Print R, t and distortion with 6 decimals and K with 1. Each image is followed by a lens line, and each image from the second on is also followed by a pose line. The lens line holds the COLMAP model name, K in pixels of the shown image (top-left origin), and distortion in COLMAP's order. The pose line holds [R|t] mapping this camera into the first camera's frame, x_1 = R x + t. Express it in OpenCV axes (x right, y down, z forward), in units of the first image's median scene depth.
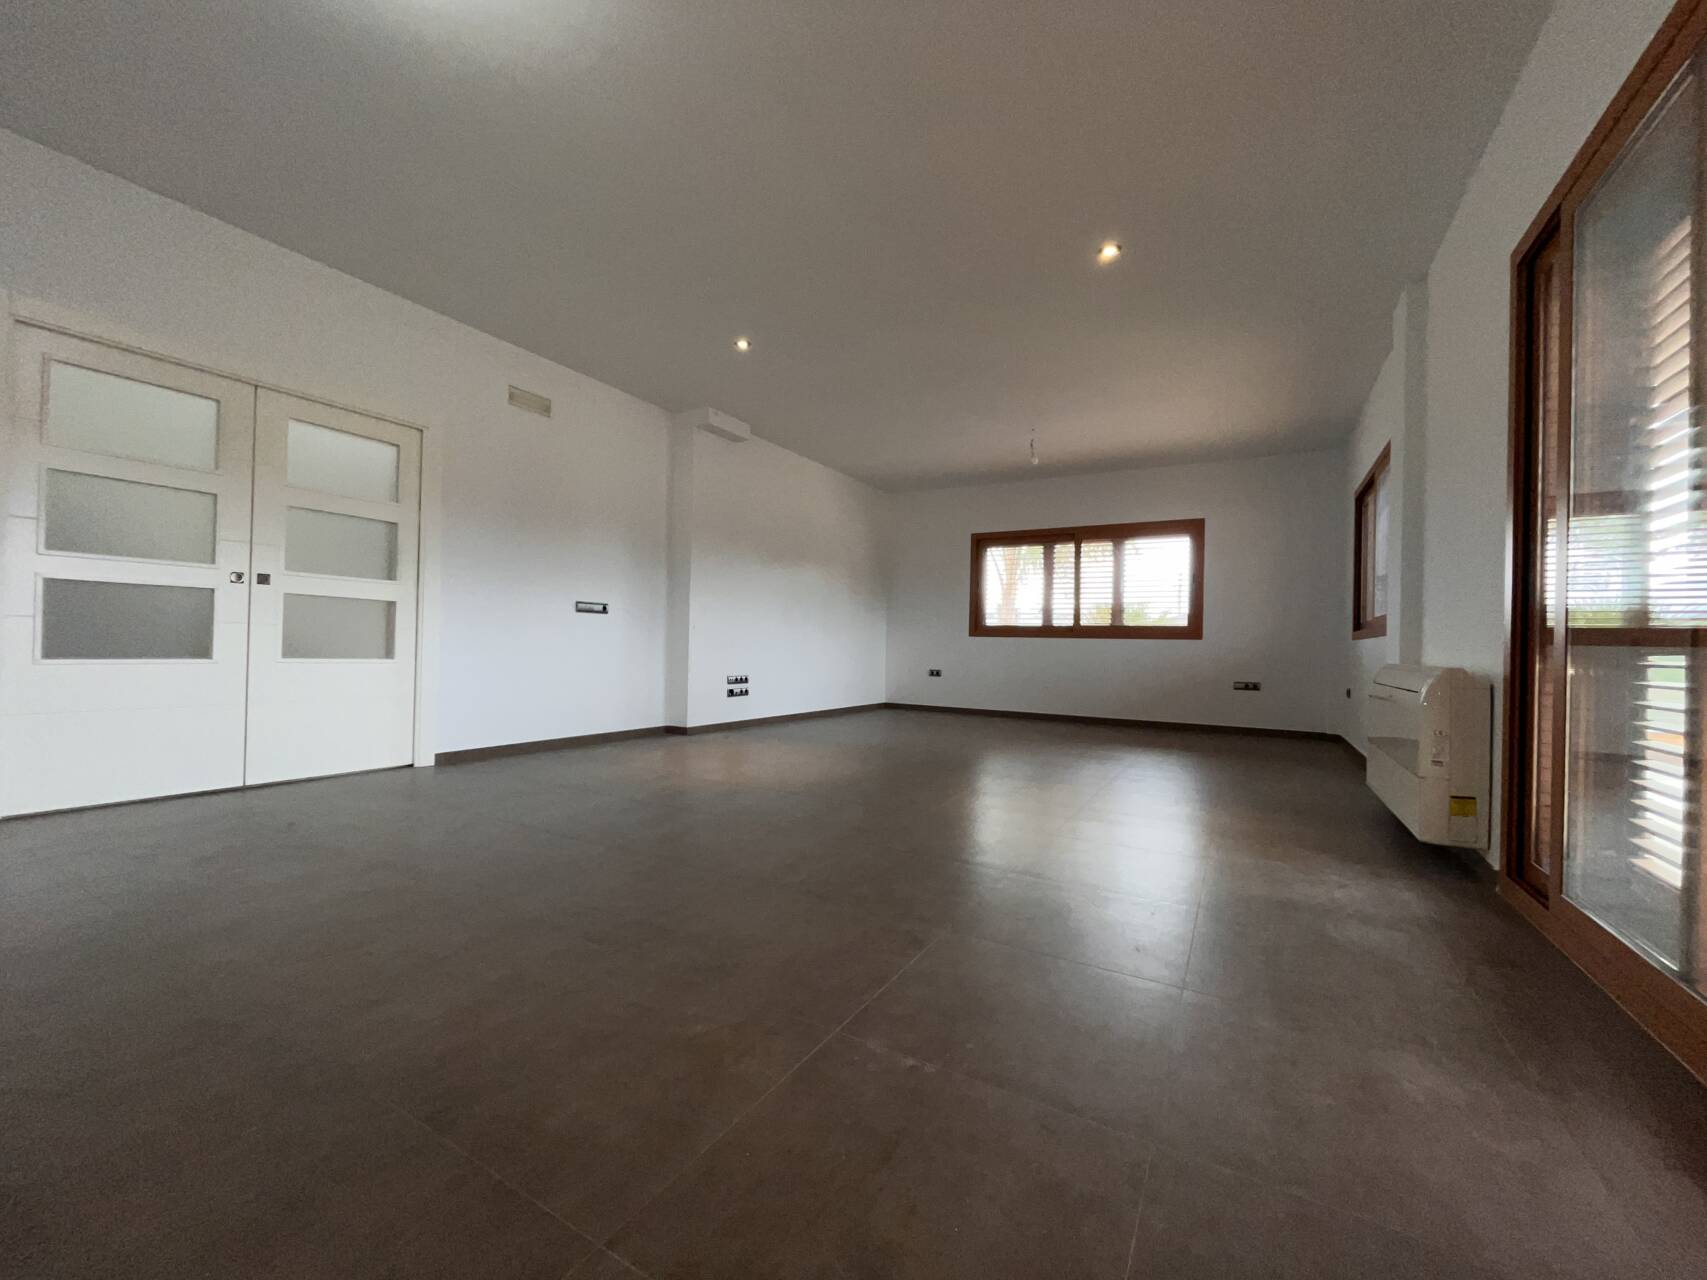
lens RADIAL K [[688.0, 0, 856.8], [0, 688.0, 638.2], [0, 0, 1]] dist [-0.000347, -0.000491]
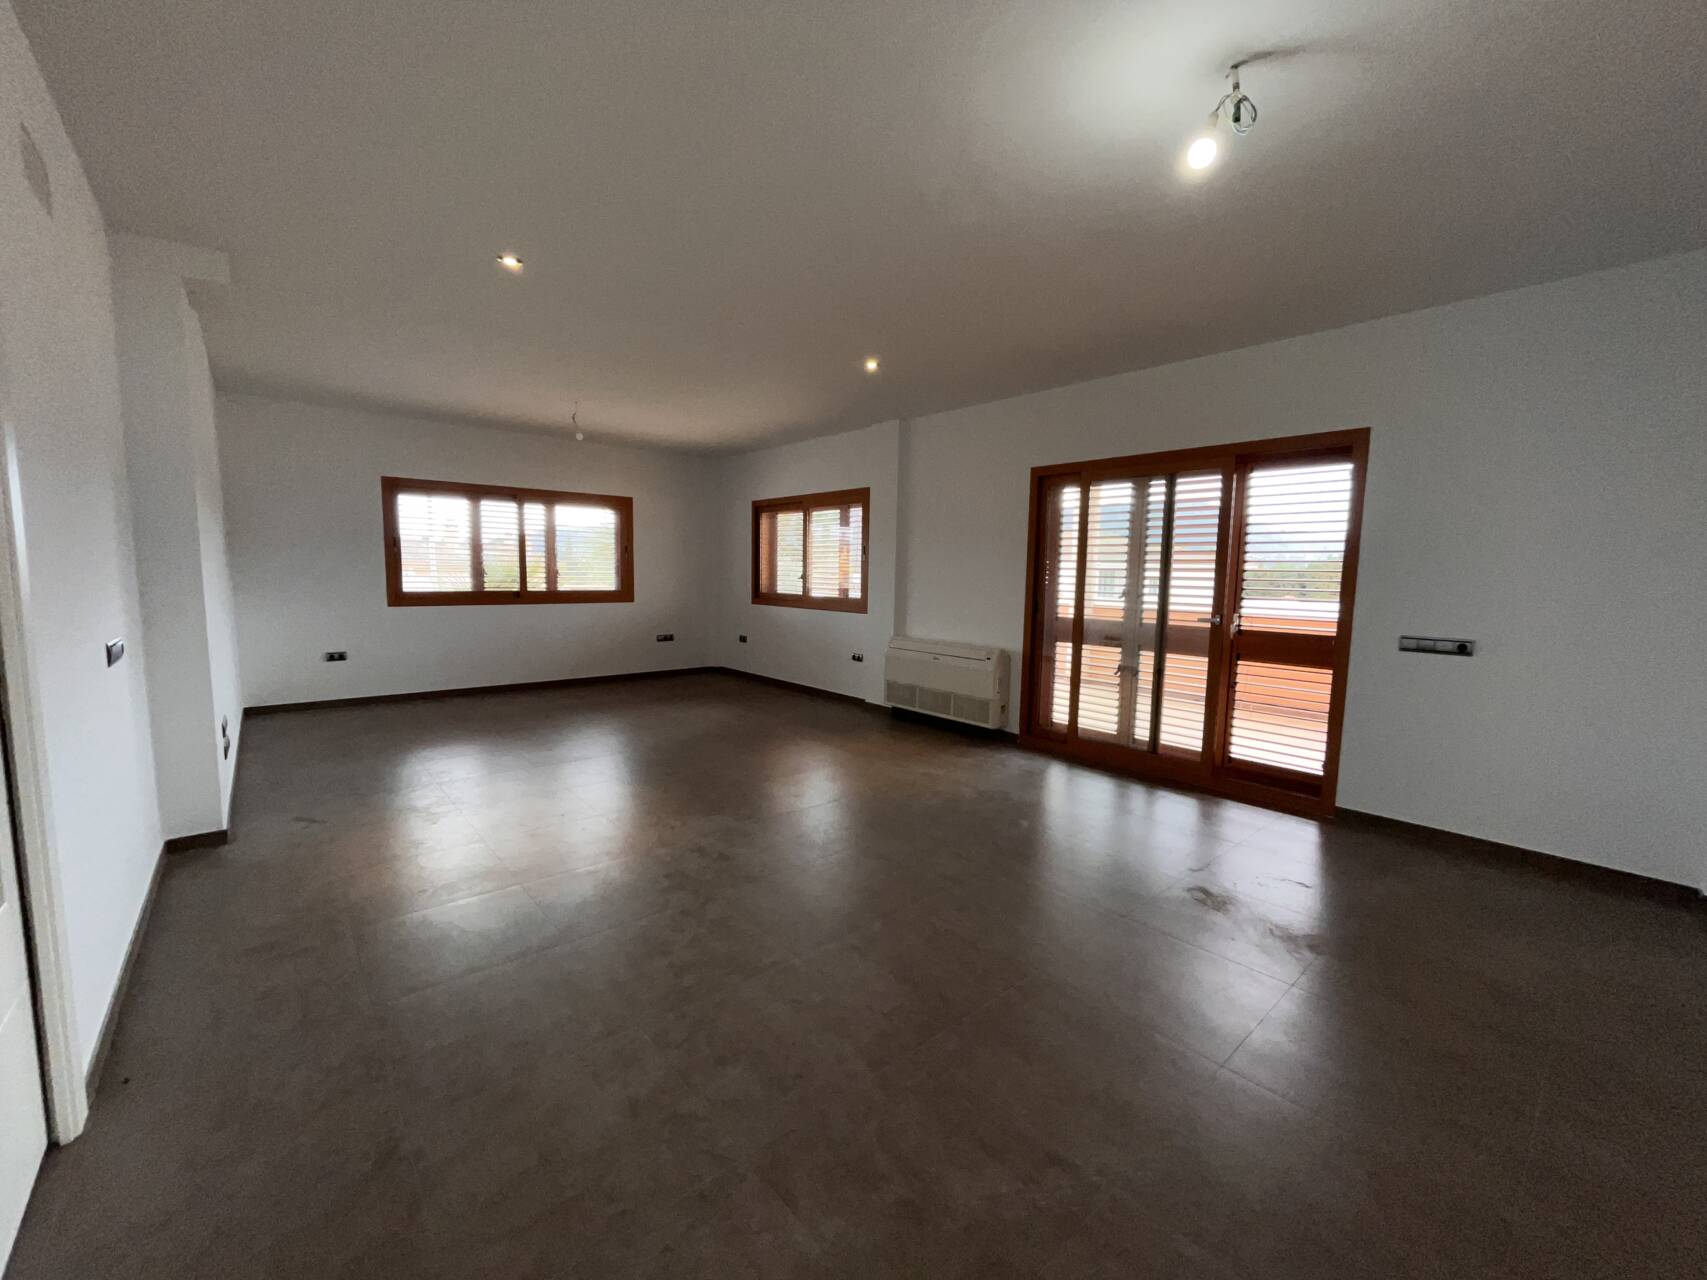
lens RADIAL K [[688.0, 0, 848.7], [0, 688.0, 643.8], [0, 0, 1]] dist [-0.000347, -0.000491]
pose [[0.338272, -0.119293, 0.933457, -0.590662], [-0.023379, 0.990561, 0.135063, -0.116361], [-0.940758, -0.067511, 0.332290, 0.322042]]
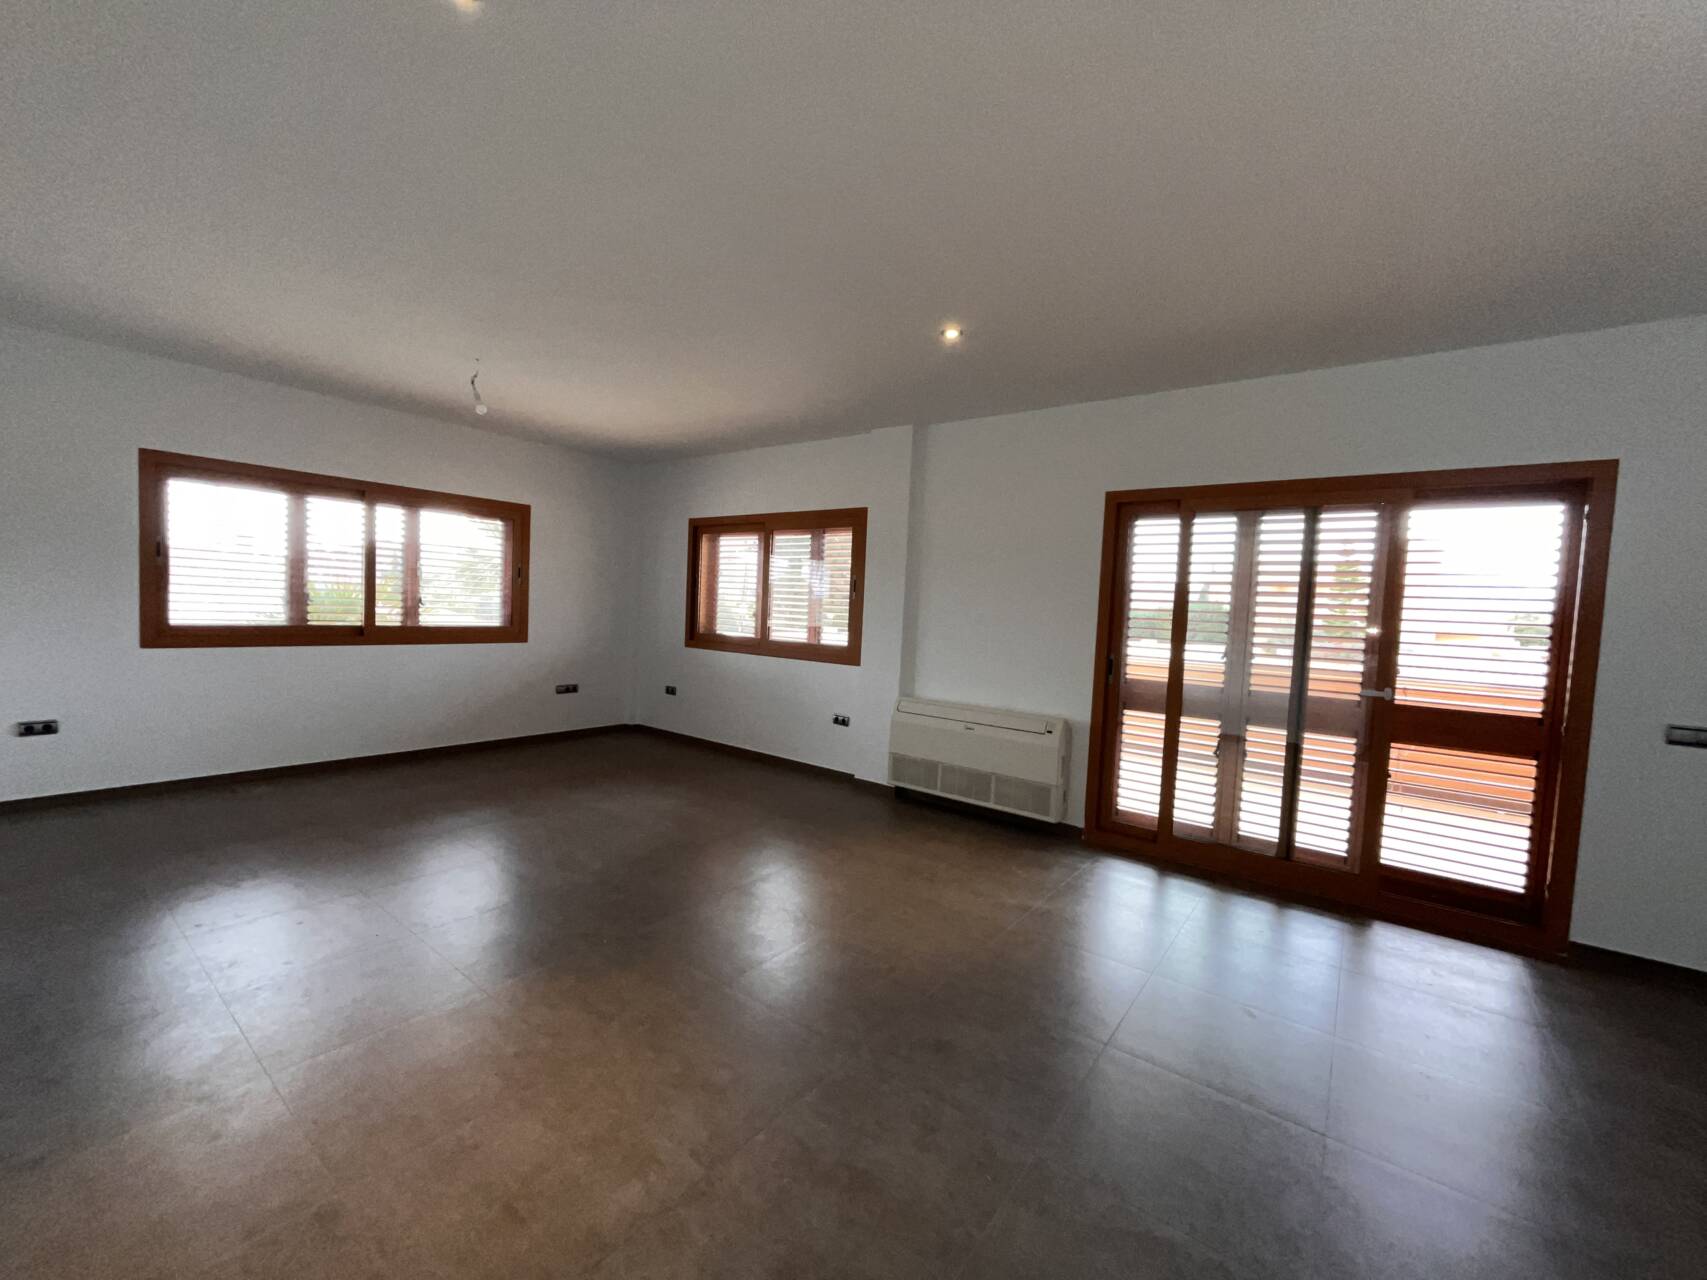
lens RADIAL K [[688.0, 0, 847.6], [0, 688.0, 646.1], [0, 0, 1]] dist [-0.000347, -0.000491]
pose [[0.143557, -0.075216, 0.986780, -0.392672], [-0.057958, 0.994757, 0.084256, -0.113518], [-0.987944, -0.069287, 0.138445, 0.576615]]
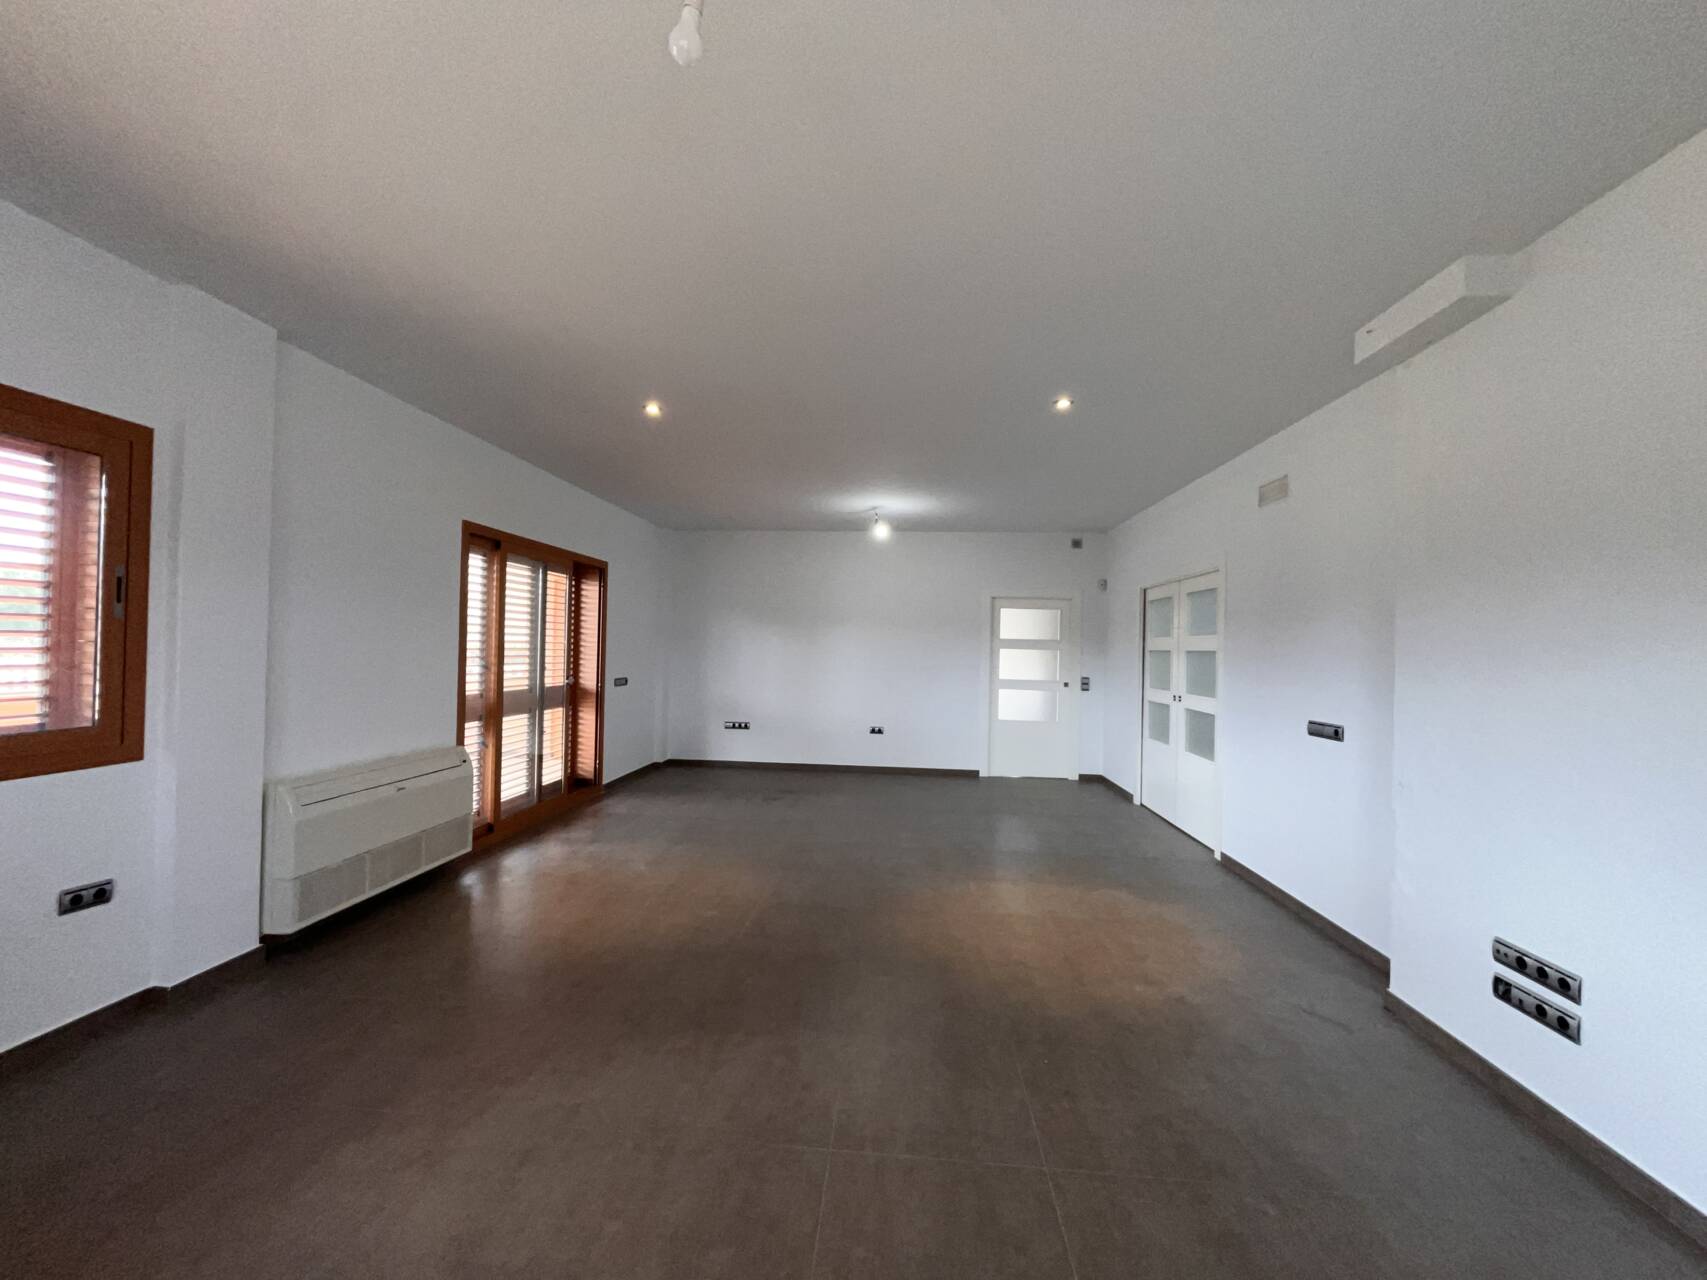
lens RADIAL K [[688.0, 0, 849.2], [0, 688.0, 638.1], [0, 0, 1]] dist [-0.000347, -0.000491]
pose [[-0.909020, -0.048582, -0.413911, 0.310666], [-0.034510, 0.998546, -0.041411, -0.083215], [0.415321, -0.023359, -0.909375, 1.288070]]
